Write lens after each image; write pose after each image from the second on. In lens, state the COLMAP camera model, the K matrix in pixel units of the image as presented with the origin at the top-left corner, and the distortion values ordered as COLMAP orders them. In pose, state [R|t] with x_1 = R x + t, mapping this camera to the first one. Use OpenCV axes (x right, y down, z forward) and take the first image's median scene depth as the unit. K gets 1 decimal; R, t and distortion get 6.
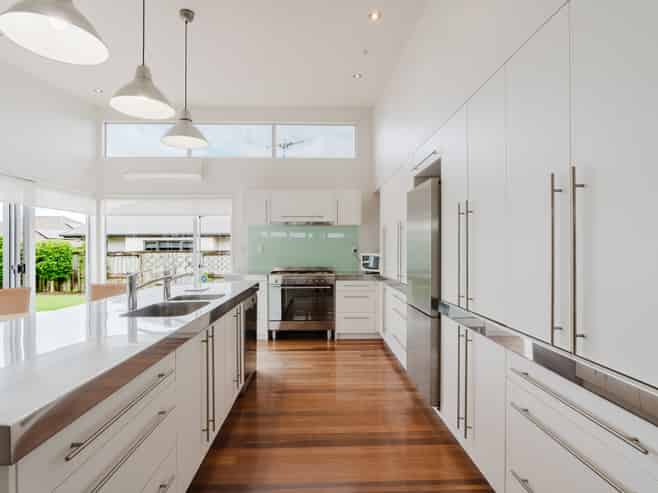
lens RADIAL K [[351.7, 0, 328.0], [0, 351.7, 246.2], [0, 0, 1]] dist [0.000901, -0.000792]
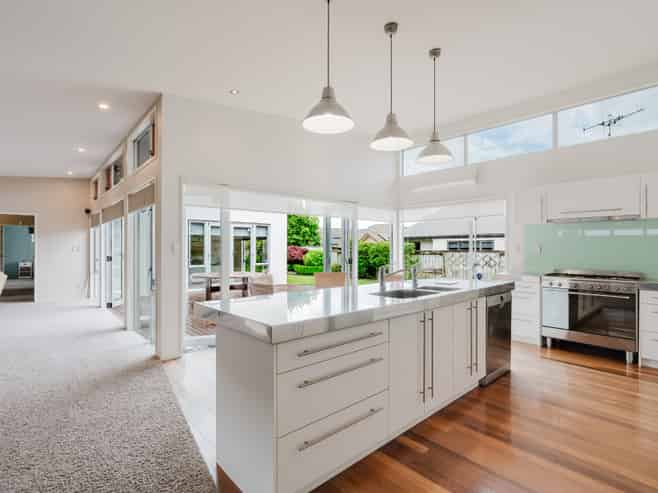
lens RADIAL K [[335.2, 0, 327.7], [0, 335.2, 247.4], [0, 0, 1]] dist [0.007564, 0.000784]
pose [[0.648584, 0.002514, -0.761139, 0.141139], [0.000167, 0.999994, 0.003446, 0.000396], [0.761143, -0.002362, 0.648580, -0.013872]]
